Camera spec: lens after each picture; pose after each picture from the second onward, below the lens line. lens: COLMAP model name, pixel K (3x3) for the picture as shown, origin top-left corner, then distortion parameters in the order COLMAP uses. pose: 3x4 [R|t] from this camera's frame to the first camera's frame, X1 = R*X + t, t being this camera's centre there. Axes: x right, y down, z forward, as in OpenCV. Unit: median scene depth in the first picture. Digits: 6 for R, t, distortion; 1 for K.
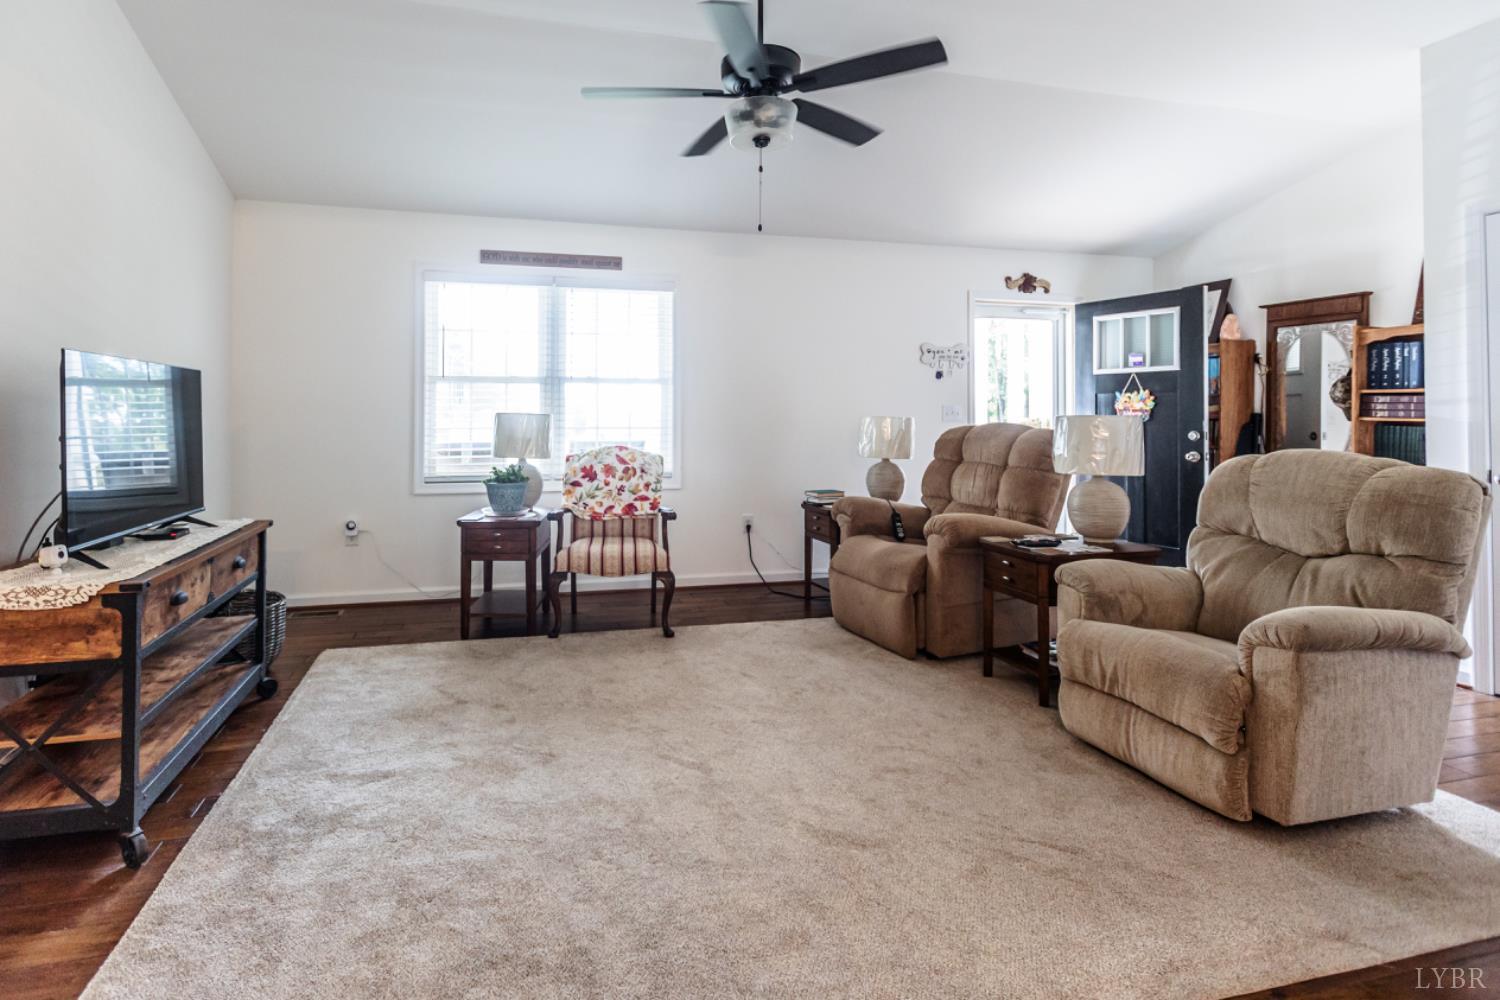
lens RADIAL K [[751.1, 0, 652.2], [0, 751.1, 413.7], [0, 0, 1]] dist [-0.000891, -0.001749]
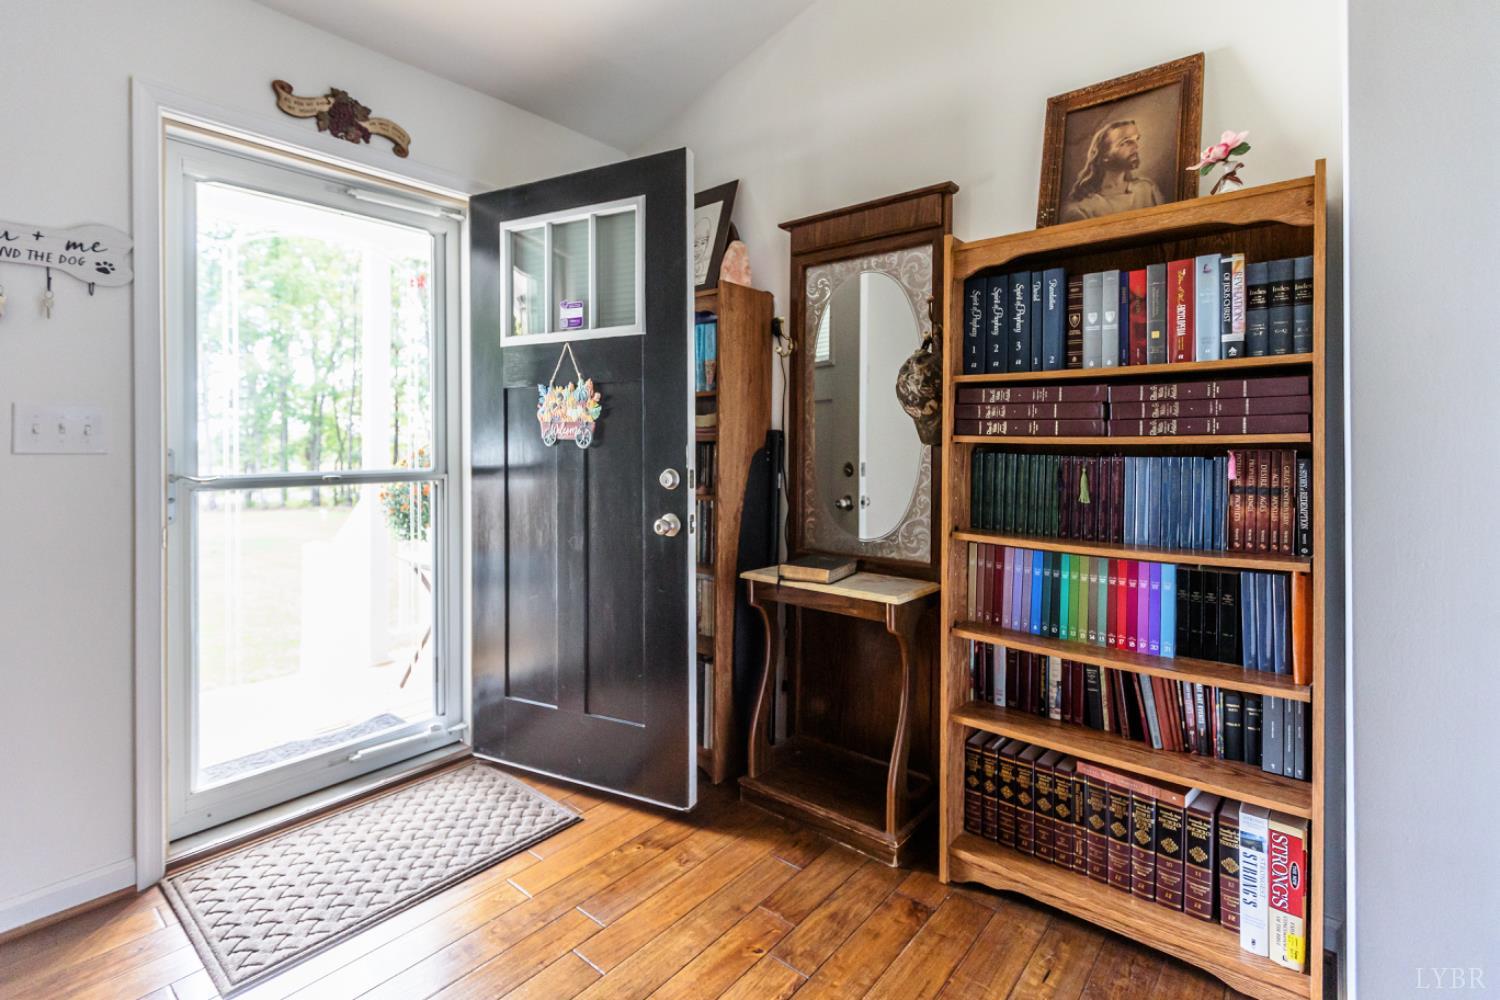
lens RADIAL K [[691.7, 0, 742.0], [0, 691.7, 444.2], [0, 0, 1]] dist [0.000353, -0.000244]
pose [[0.799812, -0.007378, 0.600205, 0.494149], [0.003292, 0.999963, 0.007906, 0.005119], [-0.600241, -0.004347, 0.799807, 0.624204]]
